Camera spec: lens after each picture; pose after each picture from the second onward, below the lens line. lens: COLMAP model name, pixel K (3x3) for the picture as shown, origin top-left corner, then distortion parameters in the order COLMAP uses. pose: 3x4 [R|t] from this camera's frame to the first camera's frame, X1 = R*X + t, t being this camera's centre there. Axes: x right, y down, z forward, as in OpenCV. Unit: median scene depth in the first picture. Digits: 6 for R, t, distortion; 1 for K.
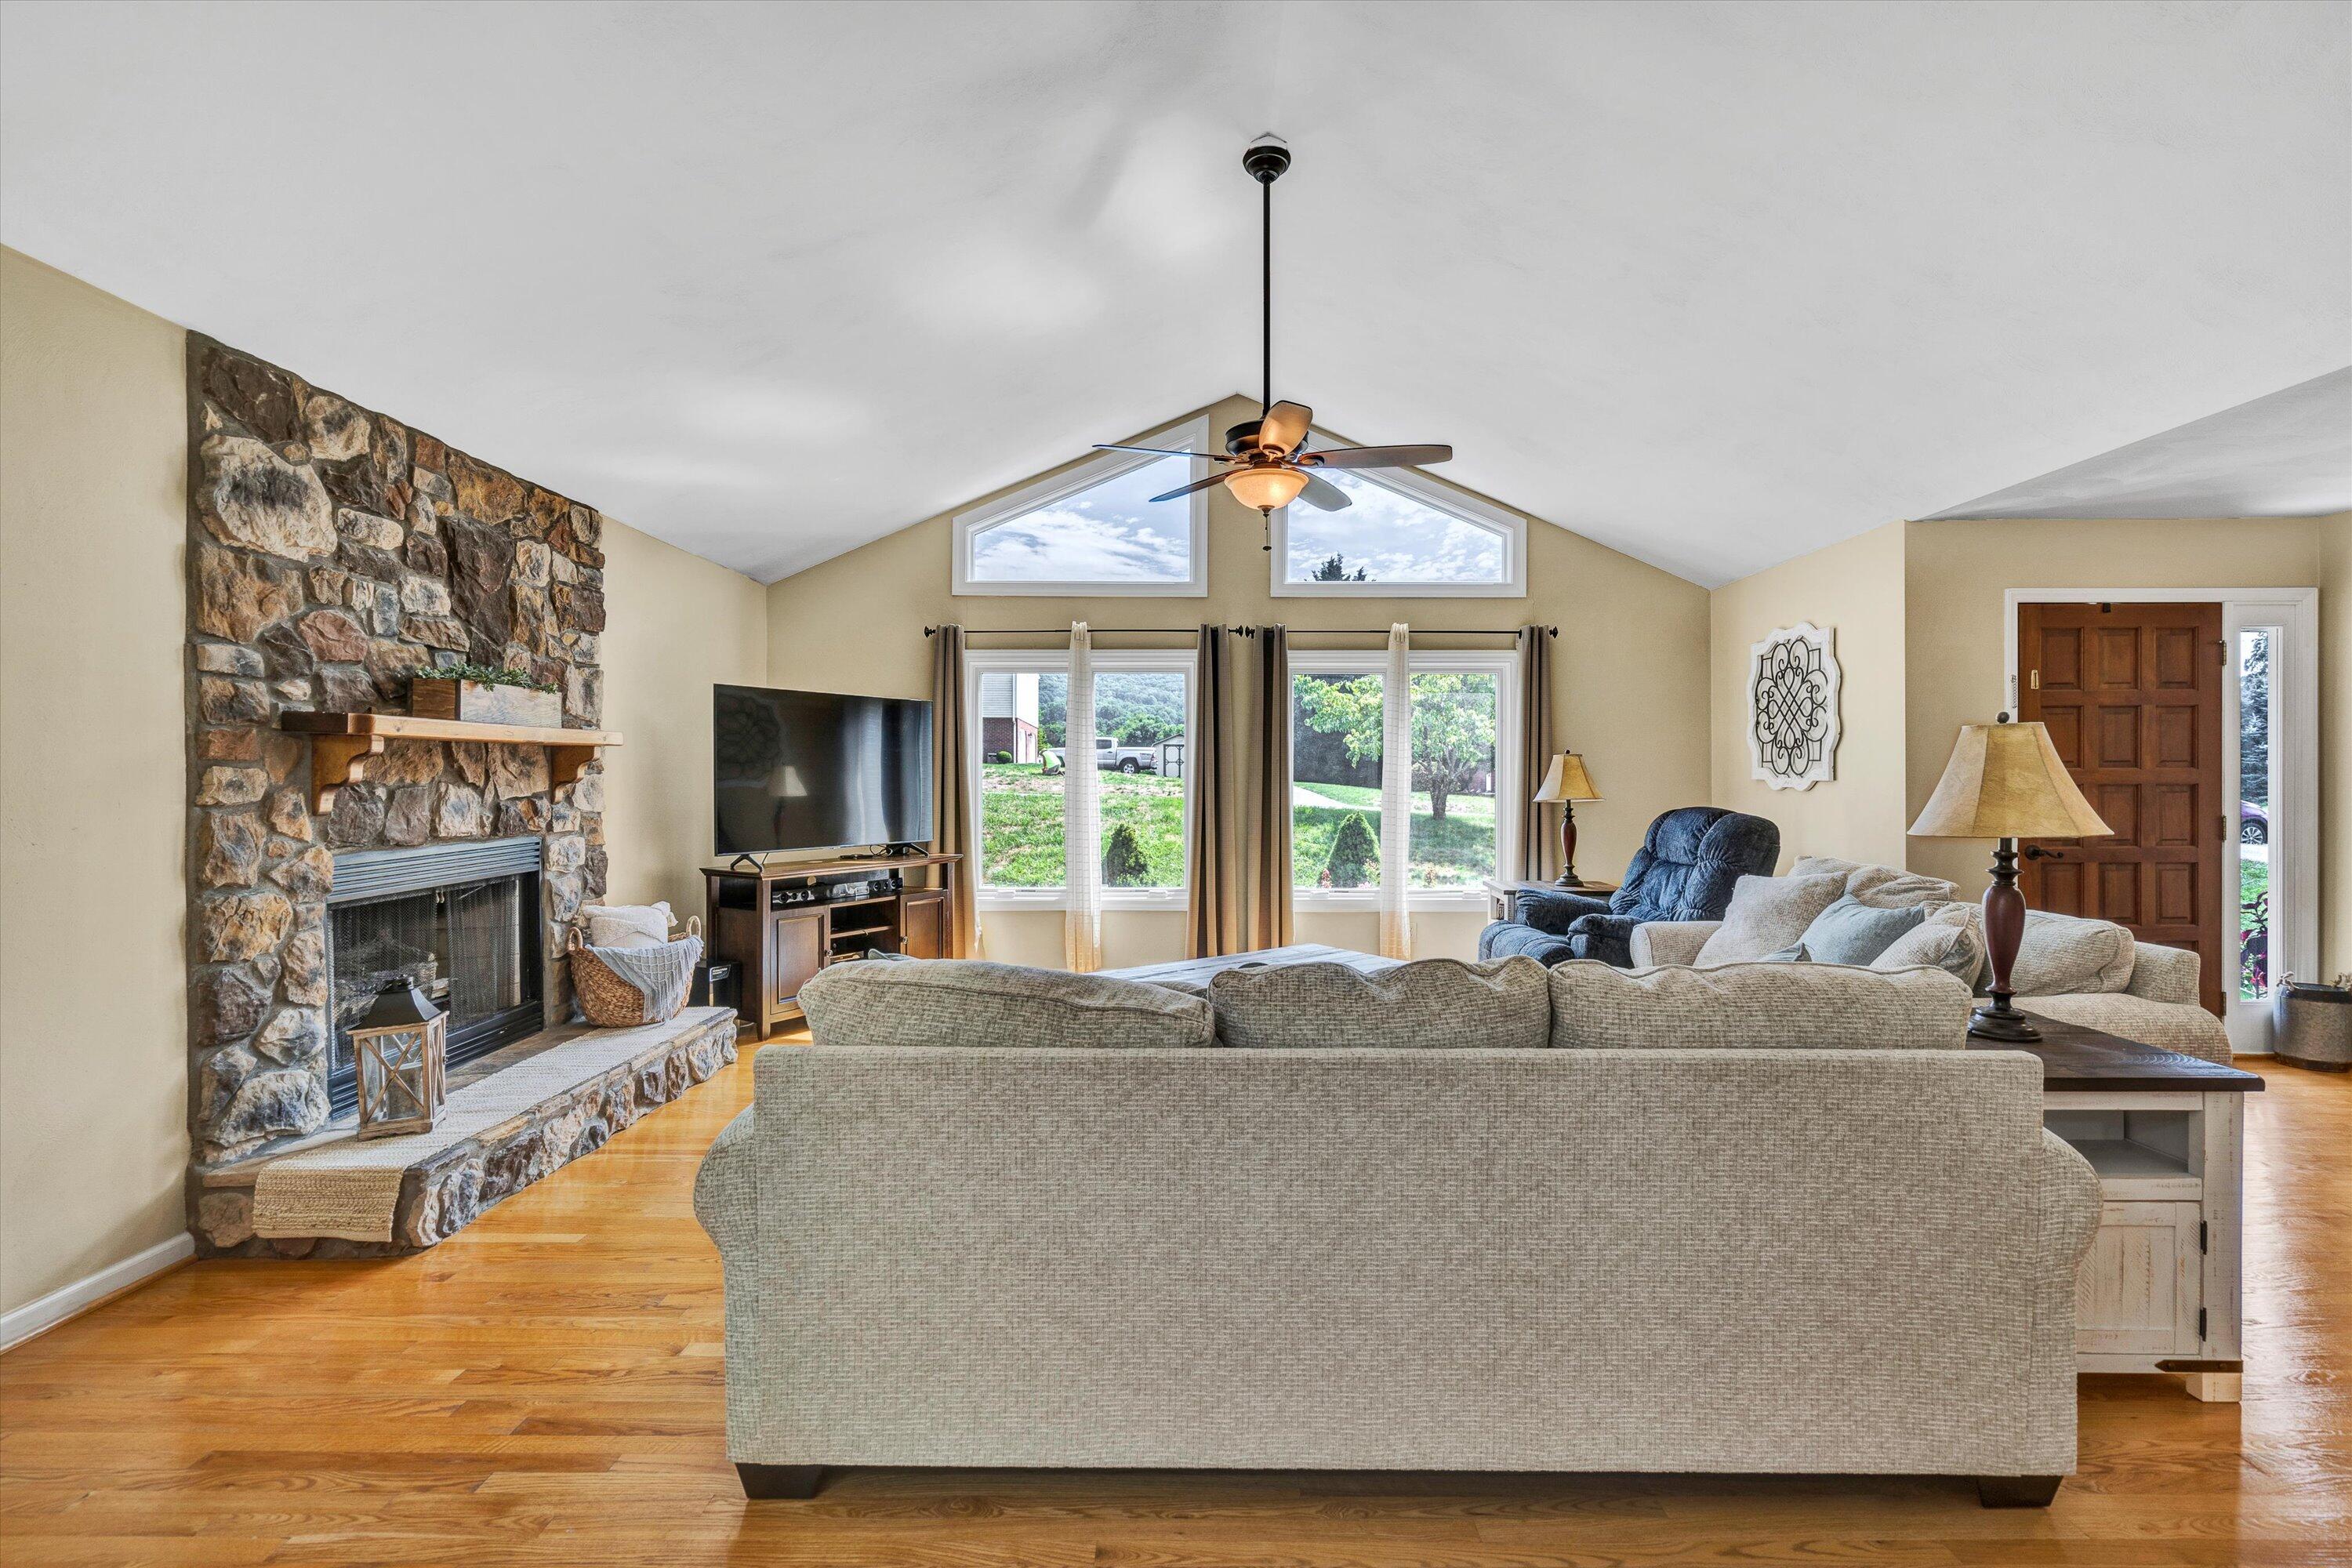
lens RADIAL K [[1093.6, 0, 1177.8], [0, 1093.6, 786.0], [0, 0, 1]] dist [-0.003852, 0.000517]
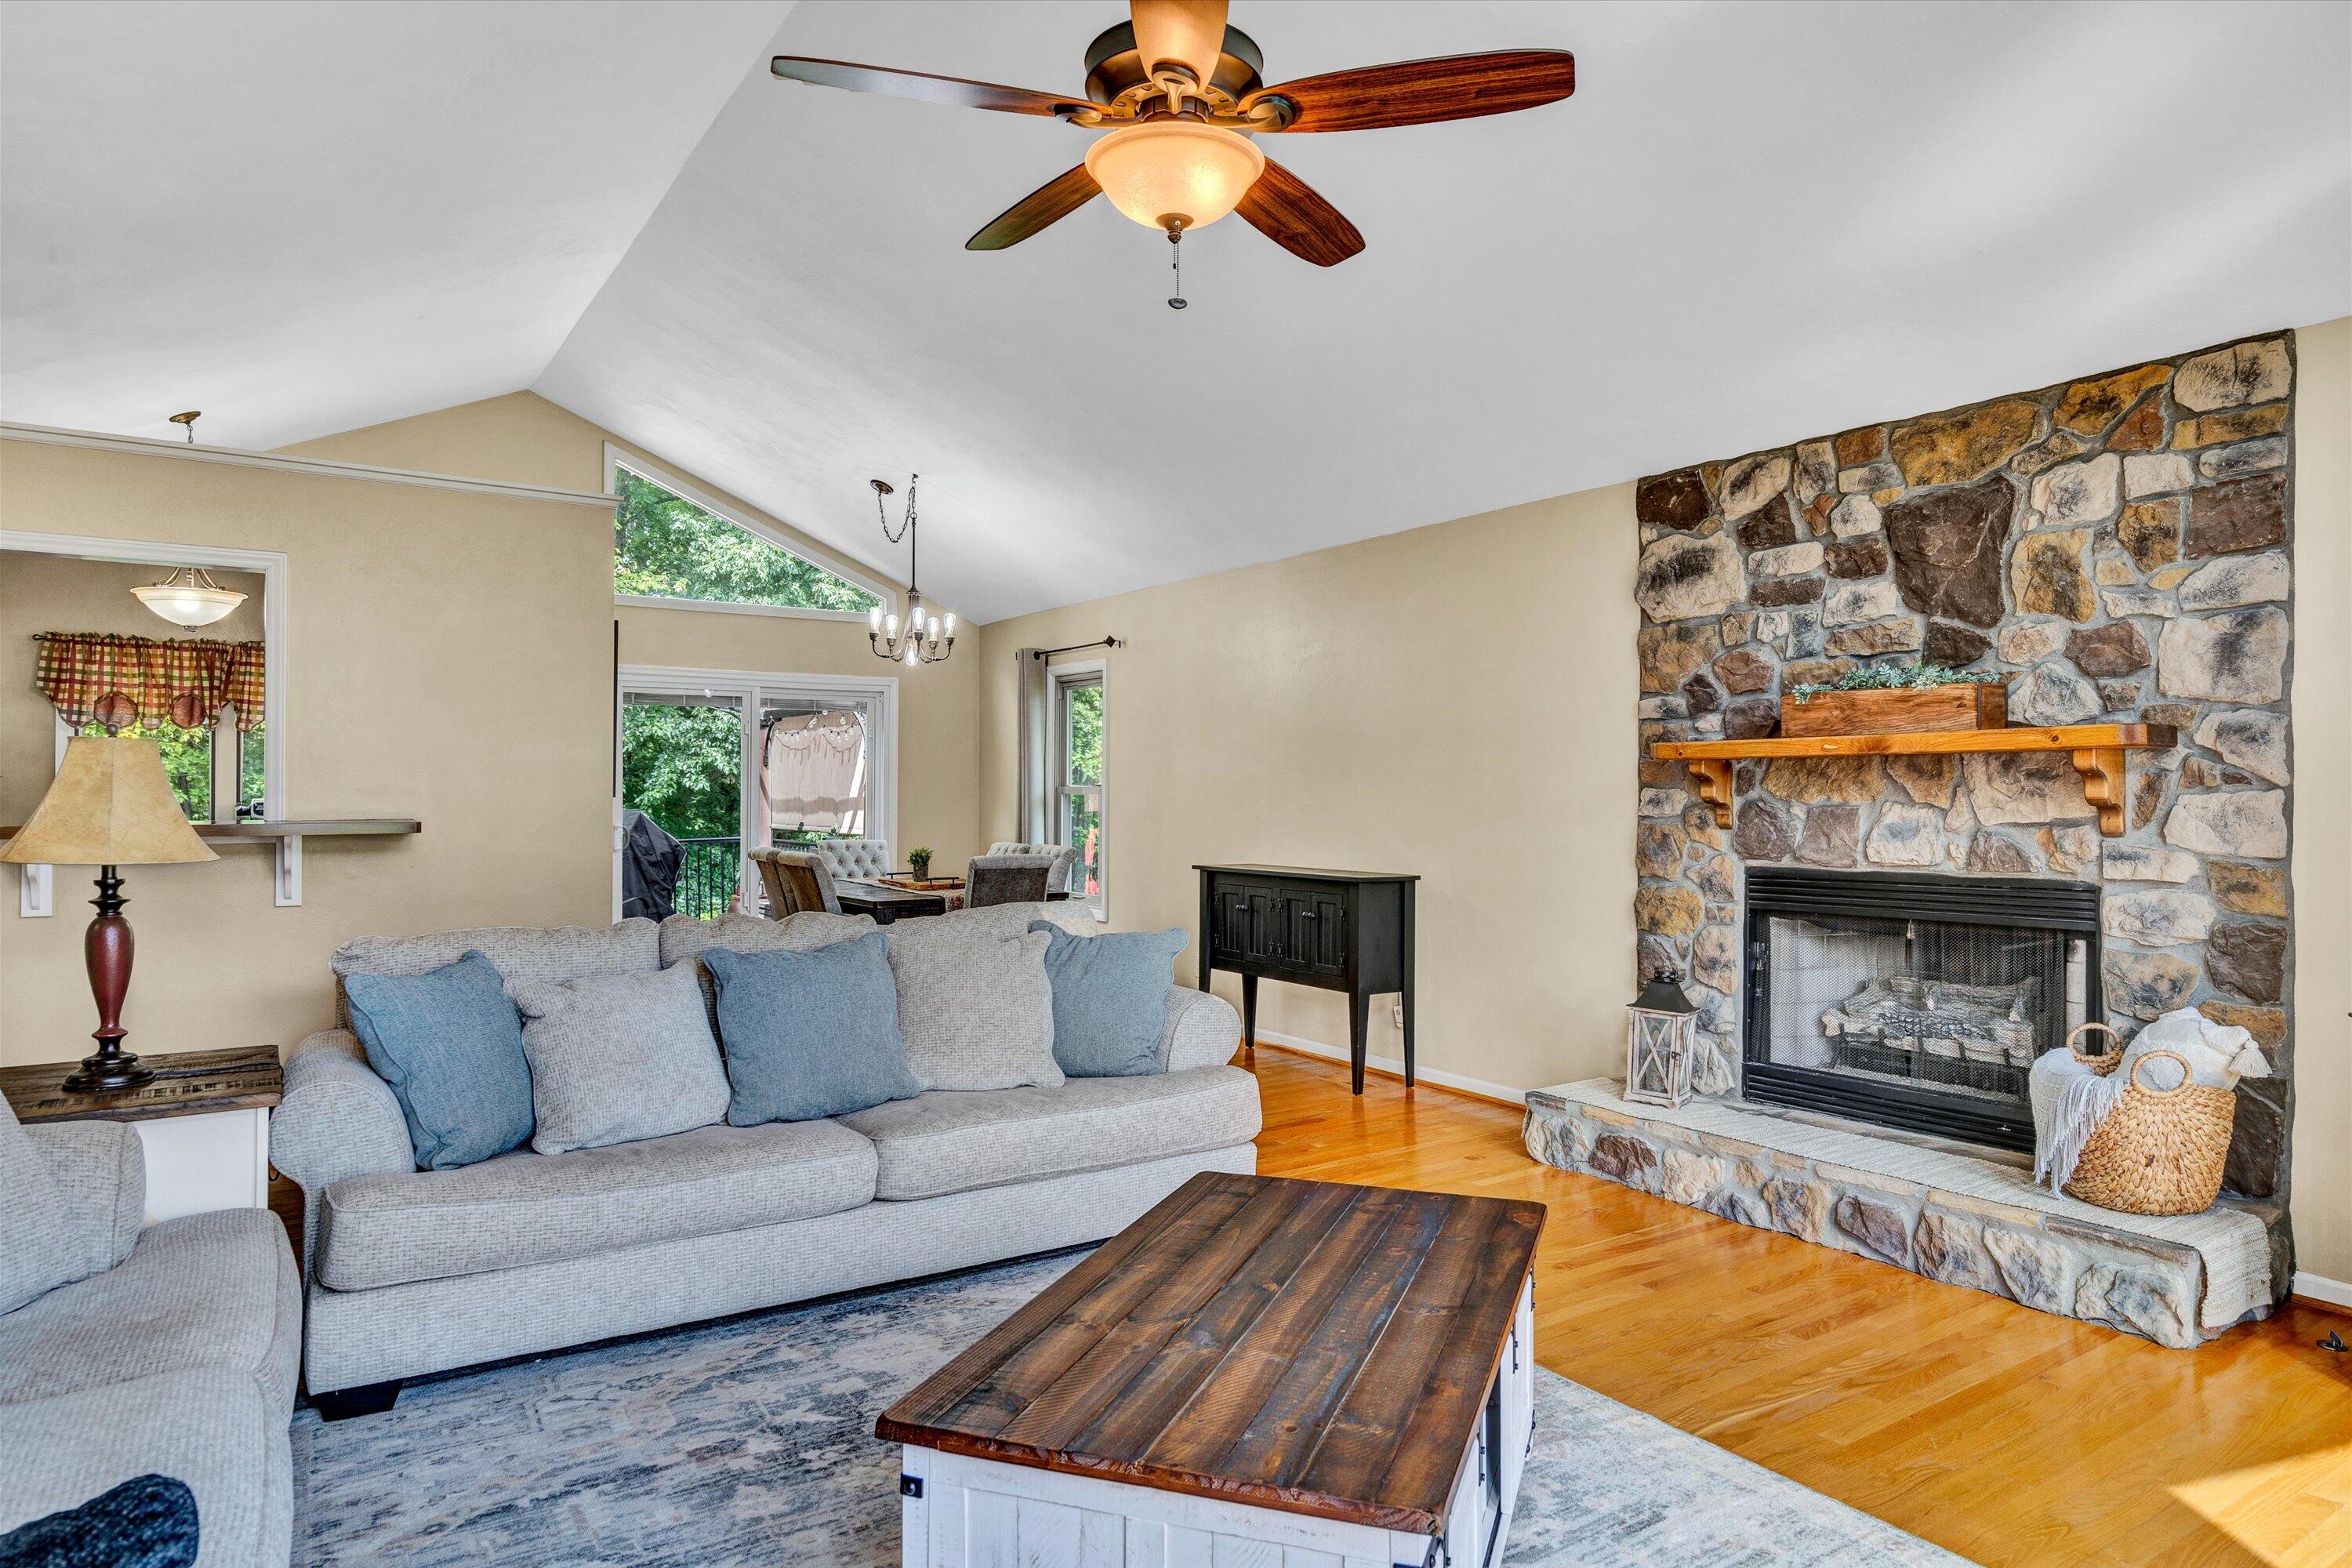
lens RADIAL K [[1379.1, 0, 1177.5], [0, 1379.1, 791.3], [0, 0, 1]] dist [0.000389, -0.000183]
pose [[-0.830643, -0.002155, -0.556801, 0.281310], [-0.007571, 0.999944, 0.007424, -0.010591], [0.556754, 0.010383, -0.830613, 1.036576]]
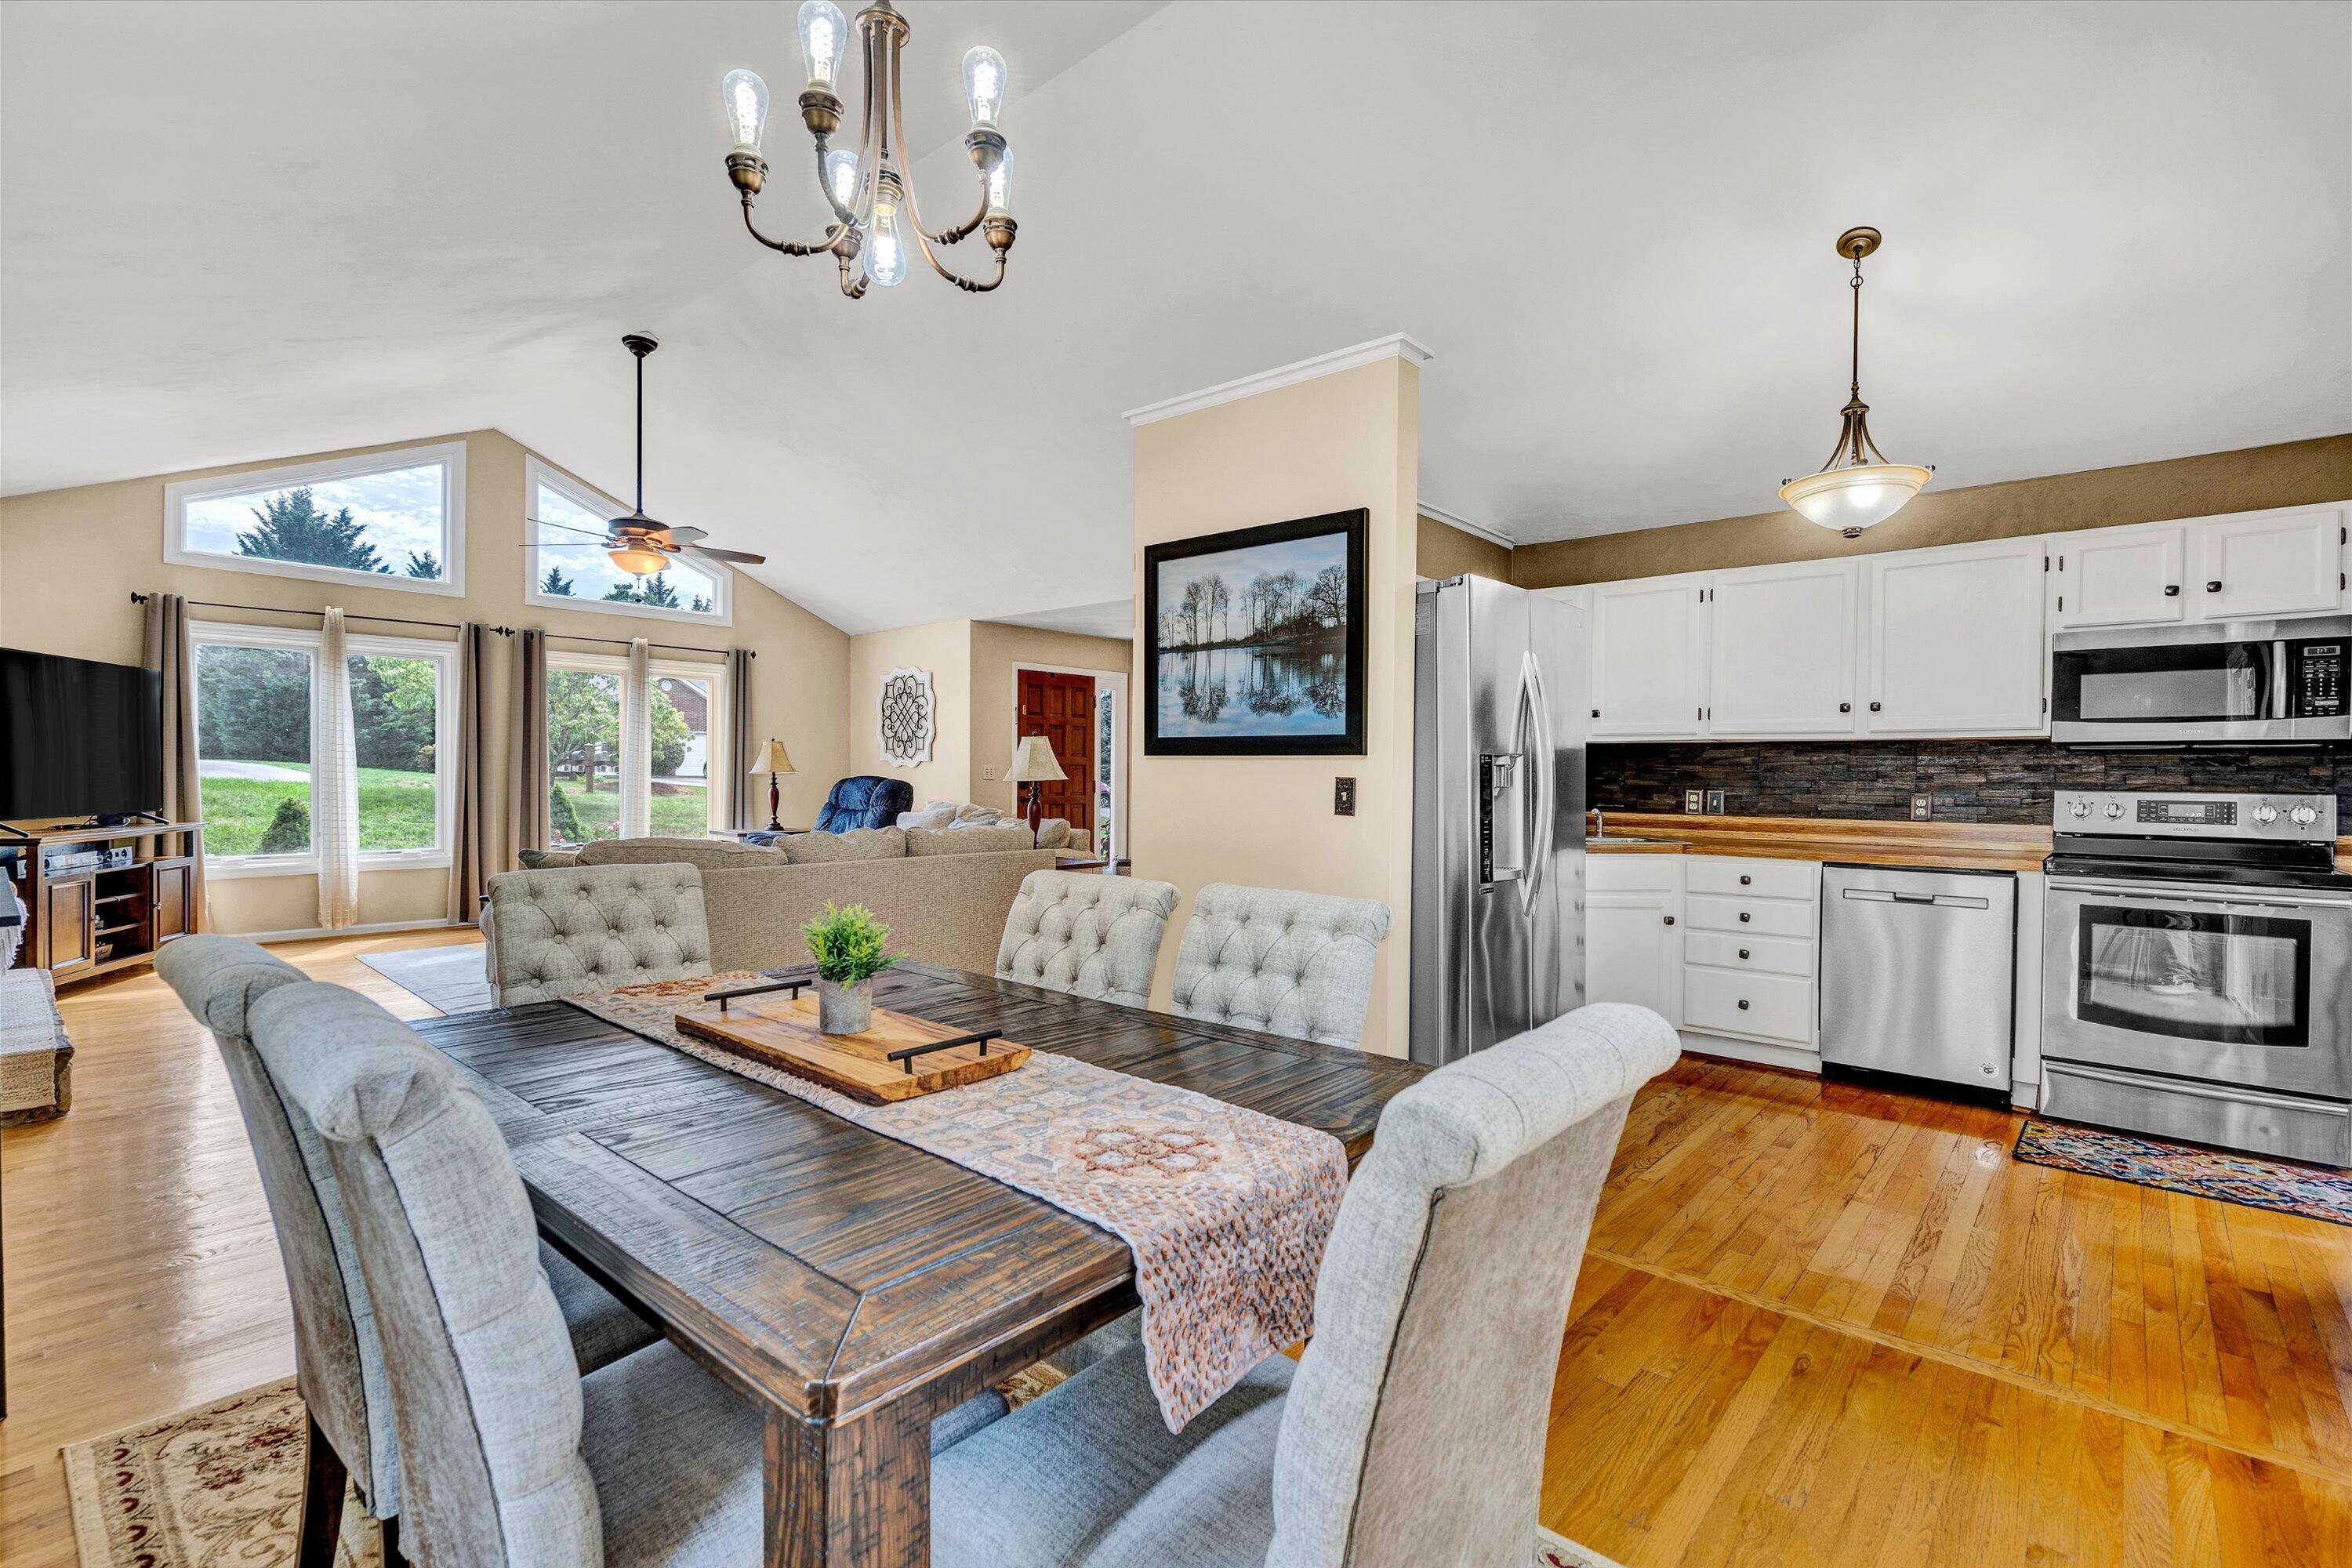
lens RADIAL K [[1093.6, 0, 1180.2], [0, 1093.6, 775.0], [0, 0, 1]] dist [-0.003852, 0.000517]
pose [[0.661607, 0.004103, 0.749840, -0.480287], [-0.007320, 0.999973, 0.000987, 0.013684], [-0.749815, -0.006142, 0.661619, -0.485079]]
